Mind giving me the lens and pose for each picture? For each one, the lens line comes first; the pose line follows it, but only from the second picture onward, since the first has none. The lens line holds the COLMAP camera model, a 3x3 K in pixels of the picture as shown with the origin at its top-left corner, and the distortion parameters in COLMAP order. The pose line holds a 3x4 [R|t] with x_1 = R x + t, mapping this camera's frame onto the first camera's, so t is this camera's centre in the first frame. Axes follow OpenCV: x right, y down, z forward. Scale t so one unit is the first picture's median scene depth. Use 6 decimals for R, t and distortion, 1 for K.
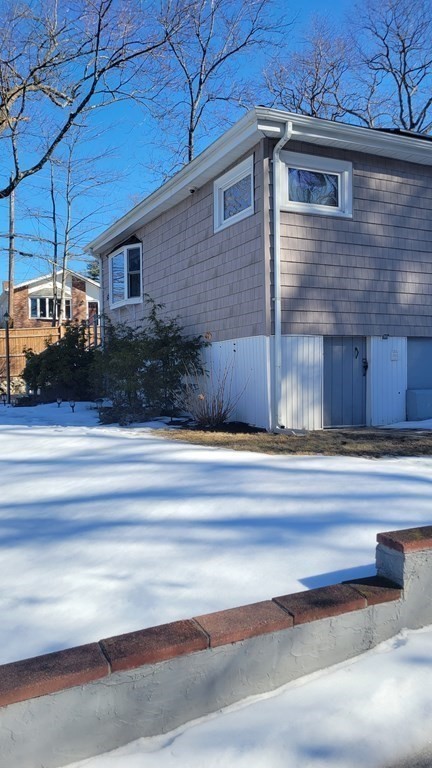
lens RADIAL K [[589.3, 0, 214.0], [0, 589.3, 380.3], [0, 0, 1]] dist [0.052911, -0.030726]
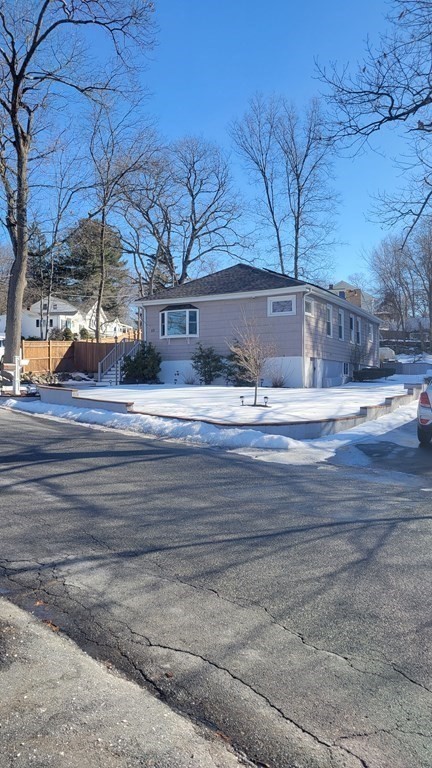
lens RADIAL K [[589.3, 0, 214.7], [0, 589.3, 386.5], [0, 0, 1]] dist [0.052911, -0.030726]
pose [[0.821892, 0.015114, 0.569443, -1.261333], [-0.004853, 0.999797, -0.019532, 0.085857], [-0.569623, 0.013290, 0.821798, -0.764061]]
